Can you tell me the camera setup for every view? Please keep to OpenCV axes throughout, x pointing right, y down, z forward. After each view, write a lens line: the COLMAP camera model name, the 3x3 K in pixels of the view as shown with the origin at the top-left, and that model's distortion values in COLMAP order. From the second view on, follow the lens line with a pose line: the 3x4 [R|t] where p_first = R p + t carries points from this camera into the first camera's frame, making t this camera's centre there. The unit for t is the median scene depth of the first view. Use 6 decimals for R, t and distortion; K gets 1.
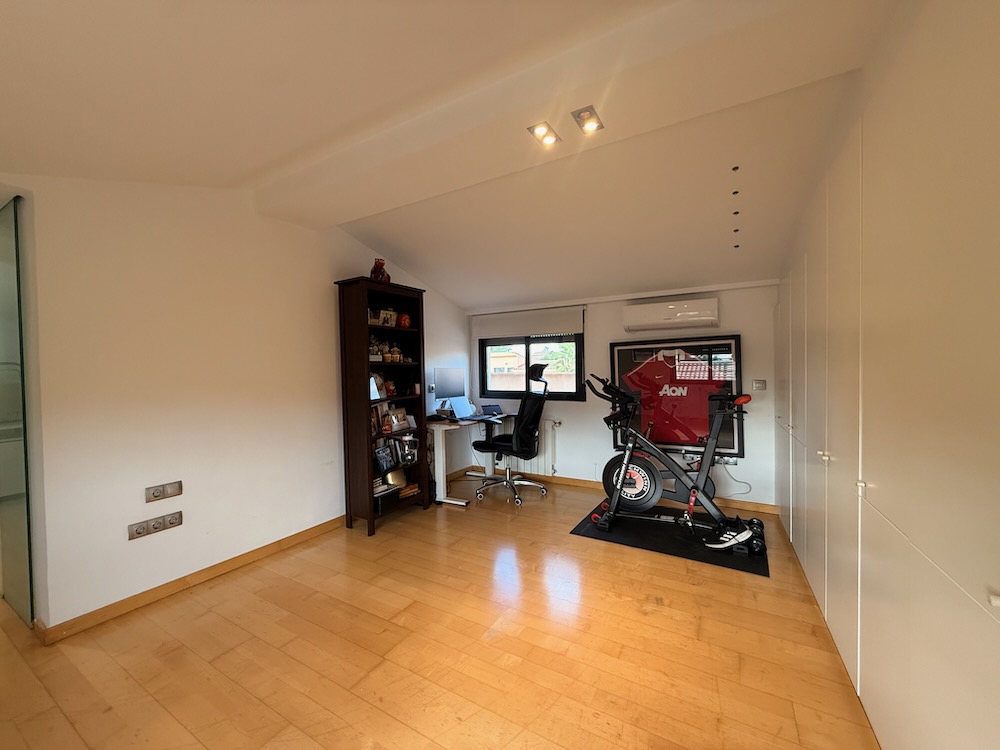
lens RADIAL K [[398.3, 0, 498.1], [0, 398.3, 375.5], [0, 0, 1]] dist [0.002441, -0.000016]
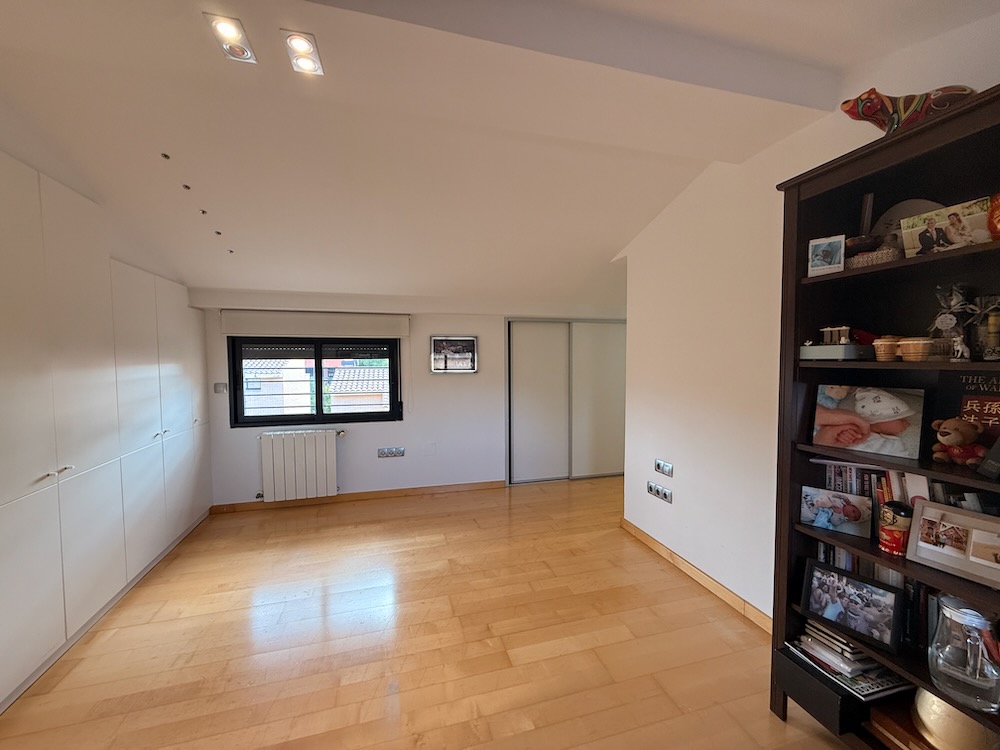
lens RADIAL K [[398.3, 0, 498.1], [0, 398.3, 375.5], [0, 0, 1]] dist [0.002441, -0.000016]
pose [[-0.694150, 0.050885, -0.718030, 0.393009], [0.000148, 0.997508, 0.070548, -0.077772], [0.719831, 0.048865, -0.692428, 1.670895]]
